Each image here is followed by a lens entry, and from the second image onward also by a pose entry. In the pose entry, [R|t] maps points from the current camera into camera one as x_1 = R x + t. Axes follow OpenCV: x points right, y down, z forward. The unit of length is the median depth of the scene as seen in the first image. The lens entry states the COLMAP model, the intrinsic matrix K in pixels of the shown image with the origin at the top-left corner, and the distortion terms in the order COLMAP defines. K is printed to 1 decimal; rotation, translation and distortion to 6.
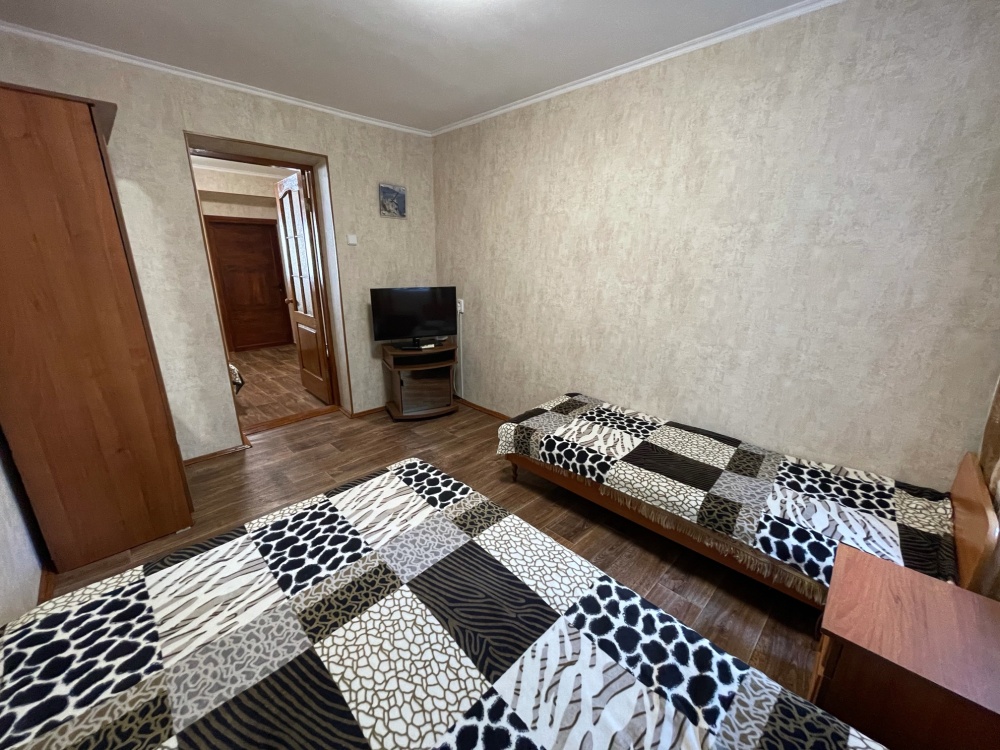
lens RADIAL K [[399.7, 0, 500.4], [0, 399.7, 379.3], [0, 0, 1]] dist [-0.024360, 0.000140]
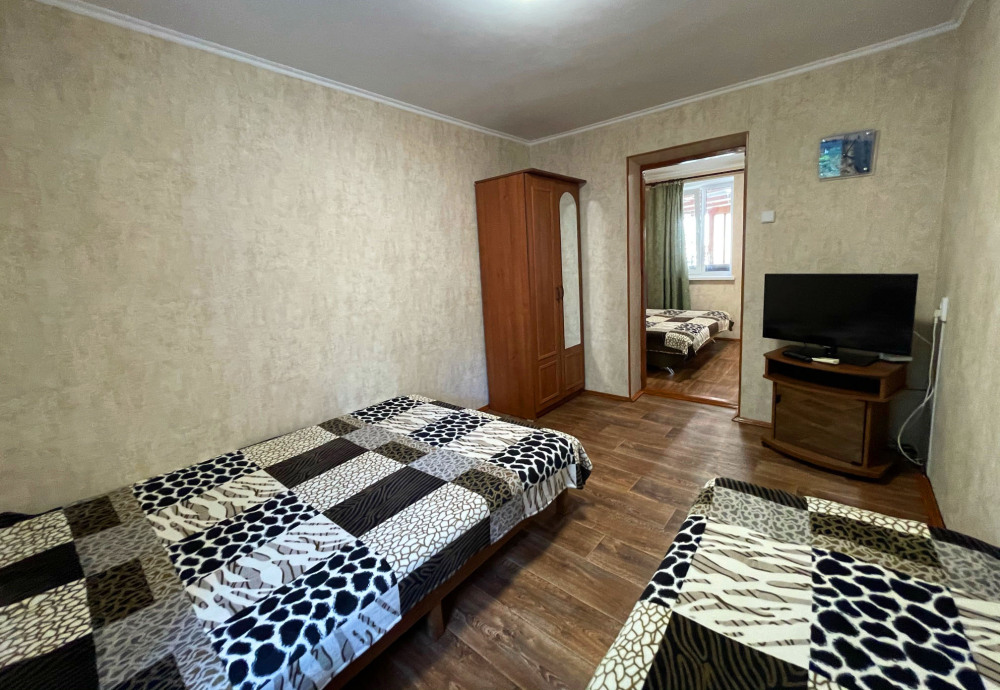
lens RADIAL K [[402.1, 0, 498.7], [0, 402.1, 314.7], [0, 0, 1]] dist [-0.001186, 0.000065]
pose [[0.069536, 0.120439, -0.990282, 0.731591], [-0.233866, 0.966989, 0.101185, -0.160188], [0.969779, 0.224557, 0.095407, 0.639052]]
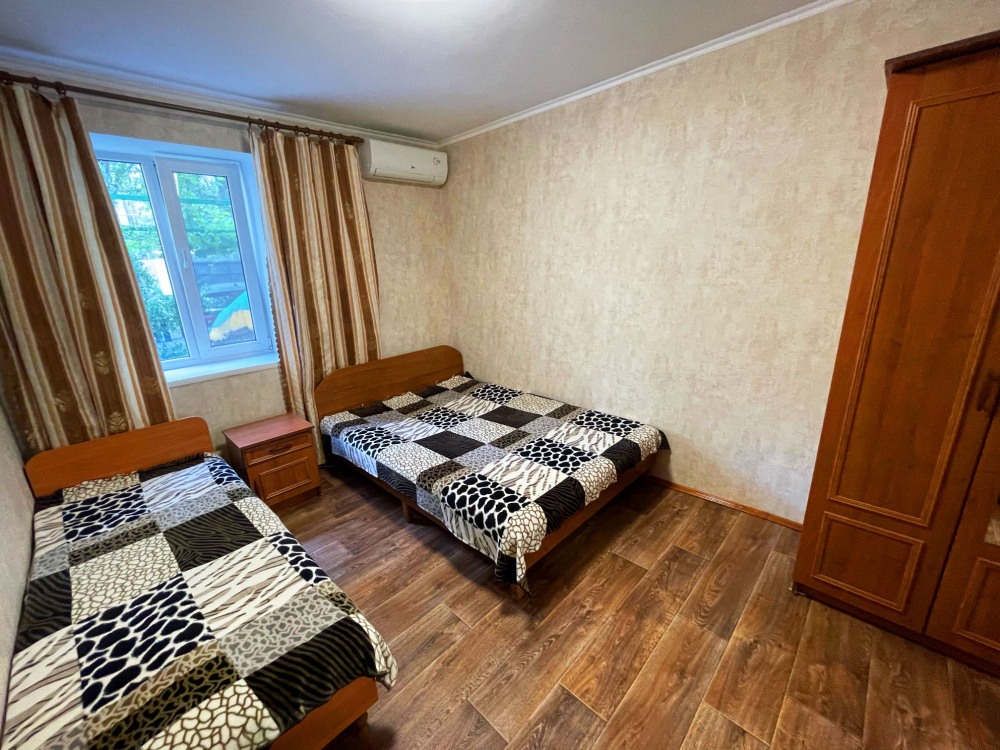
lens RADIAL K [[406.1, 0, 500.0], [0, 406.1, 375.0], [0, 0, 1]] dist [-0.000490, -0.000386]
pose [[-0.999457, 0.032956, 0.000248, -0.190215], [0.028011, 0.845475, 0.533279, -0.497500], [0.017365, 0.532996, -0.845939, 1.506212]]
